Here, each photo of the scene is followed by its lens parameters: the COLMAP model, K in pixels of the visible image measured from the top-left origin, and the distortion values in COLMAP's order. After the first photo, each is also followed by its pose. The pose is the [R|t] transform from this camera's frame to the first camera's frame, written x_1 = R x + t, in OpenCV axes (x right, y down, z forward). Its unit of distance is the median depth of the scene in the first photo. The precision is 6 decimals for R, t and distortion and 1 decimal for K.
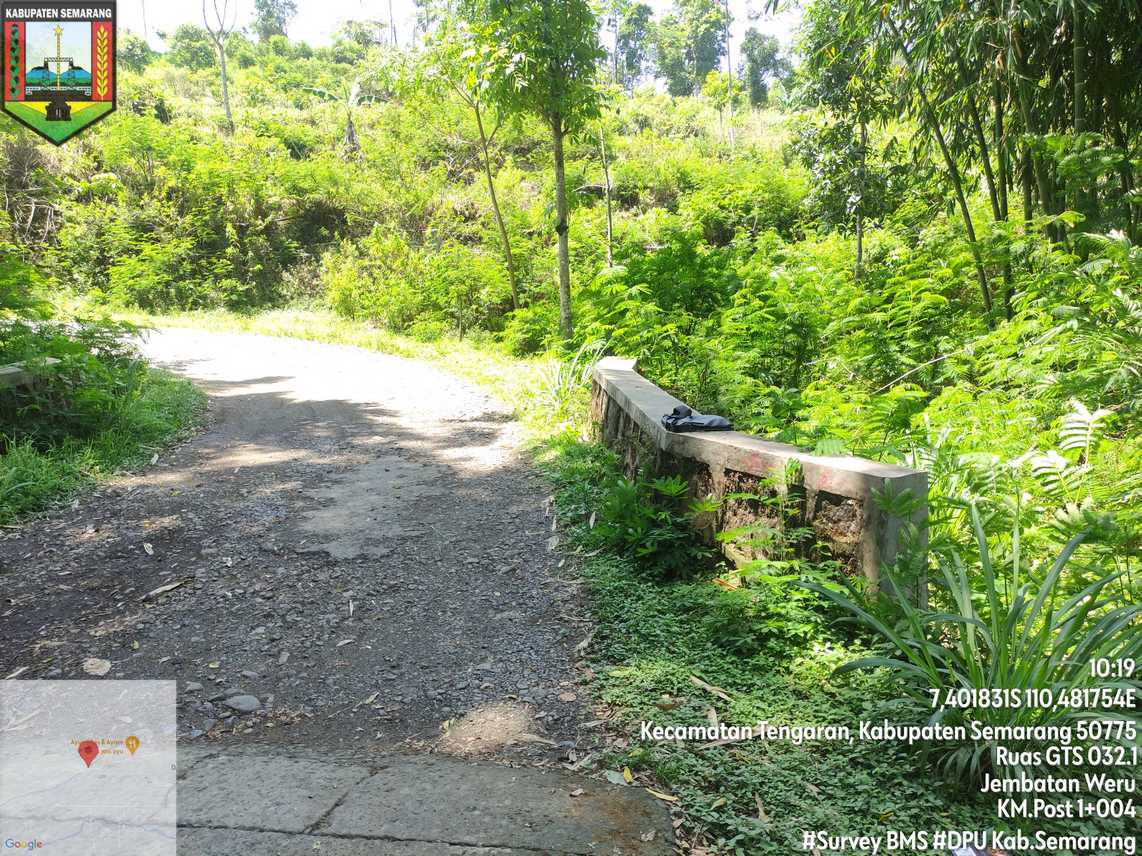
lens RADIAL K [[840.9, 0, 568.9], [0, 840.9, 424.8], [0, 0, 1]] dist [0.068321, -0.073805]
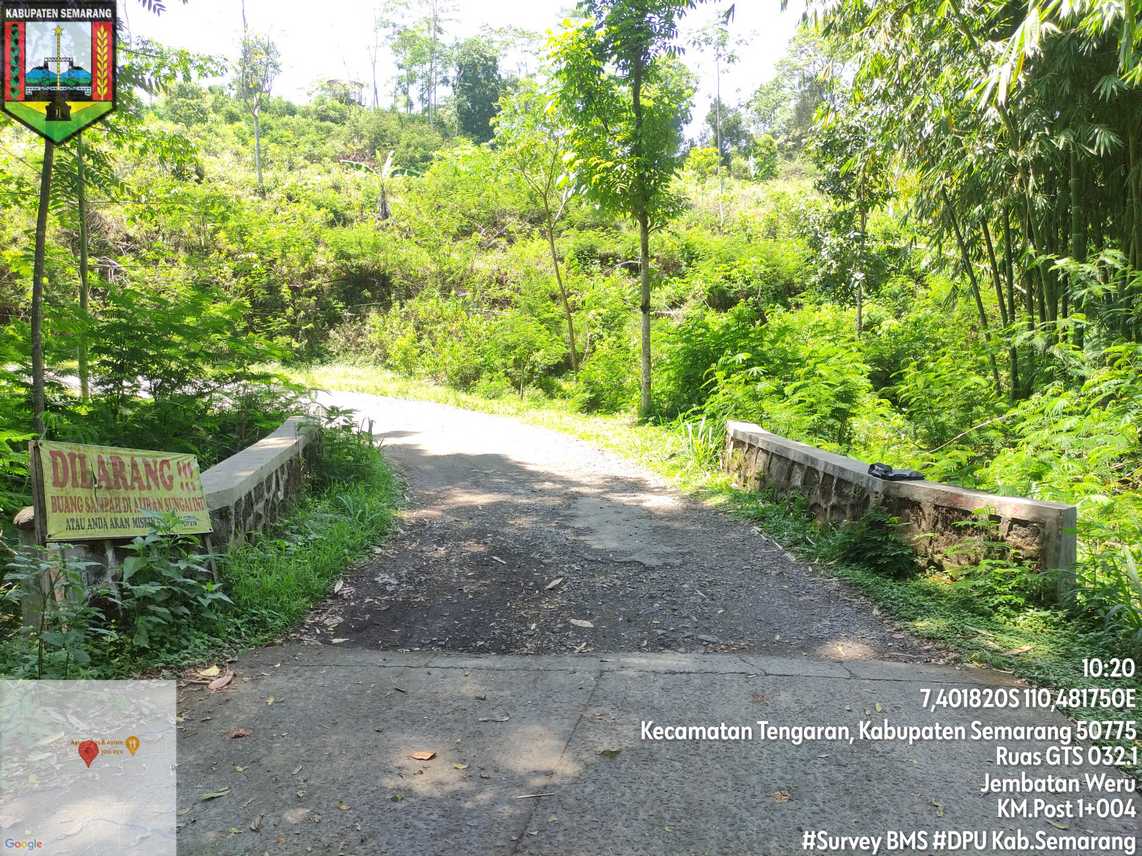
lens RADIAL K [[840.9, 0, 568.9], [0, 840.9, 424.8], [0, 0, 1]] dist [0.068321, -0.073805]
pose [[0.998428, 0.011807, 0.054791, -0.096559], [-0.008585, 0.998240, -0.058687, 0.000576], [-0.055388, 0.058125, 0.996772, -0.087317]]
